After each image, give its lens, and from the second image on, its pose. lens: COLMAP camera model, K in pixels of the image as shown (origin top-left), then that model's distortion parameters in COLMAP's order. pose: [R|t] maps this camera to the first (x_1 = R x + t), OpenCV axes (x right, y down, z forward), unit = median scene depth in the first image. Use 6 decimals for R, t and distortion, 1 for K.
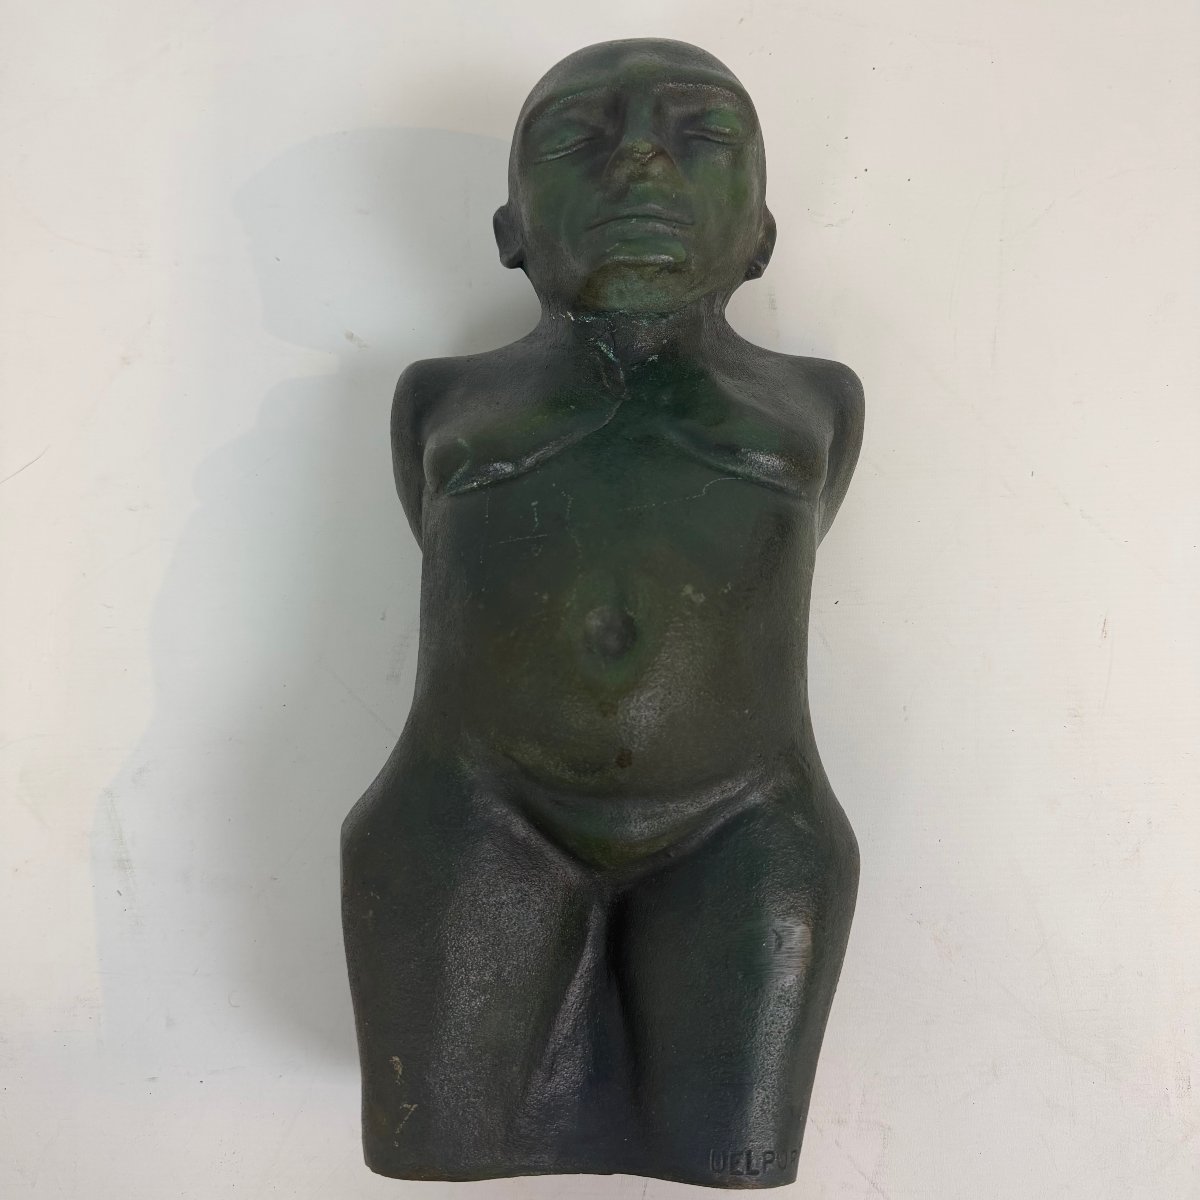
lens RADIAL K [[1154.7, 0, 602.5], [0, 1154.7, 600.1], [0, 0, 1]] dist [0.041975, 0.000000]
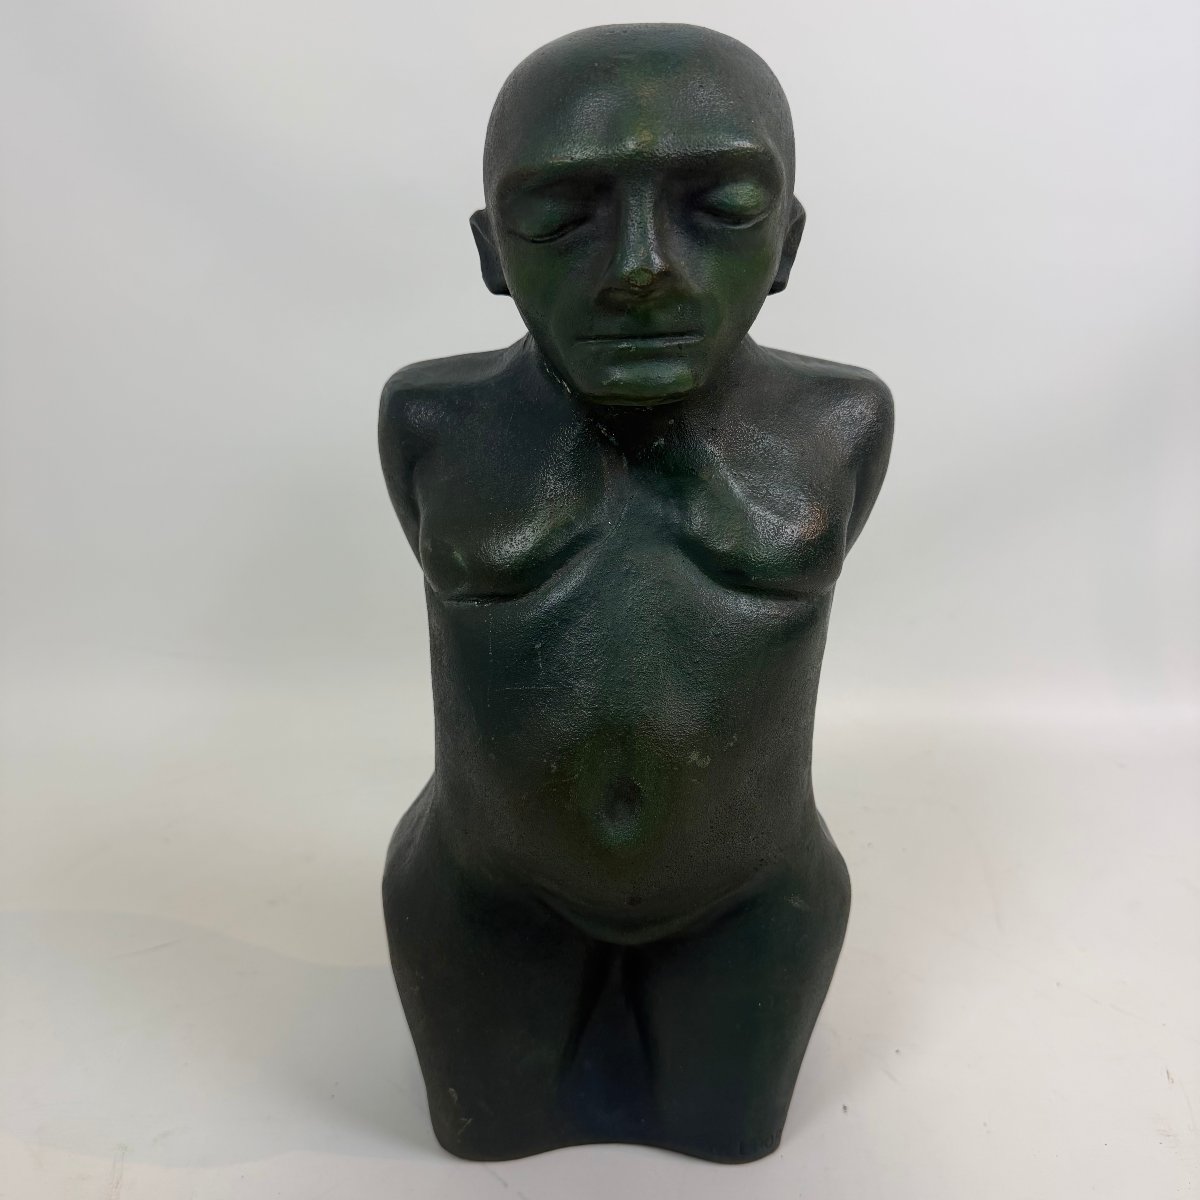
lens RADIAL K [[1154.7, 0, 593.7], [0, 1154.7, 600.6], [0, 0, 1]] dist [0.041975, 0.000000]
pose [[0.998960, -0.023204, -0.039246, 0.026445], [0.038487, 0.890663, 0.453032, -0.537204], [0.024442, -0.454072, 0.890630, 0.139744]]
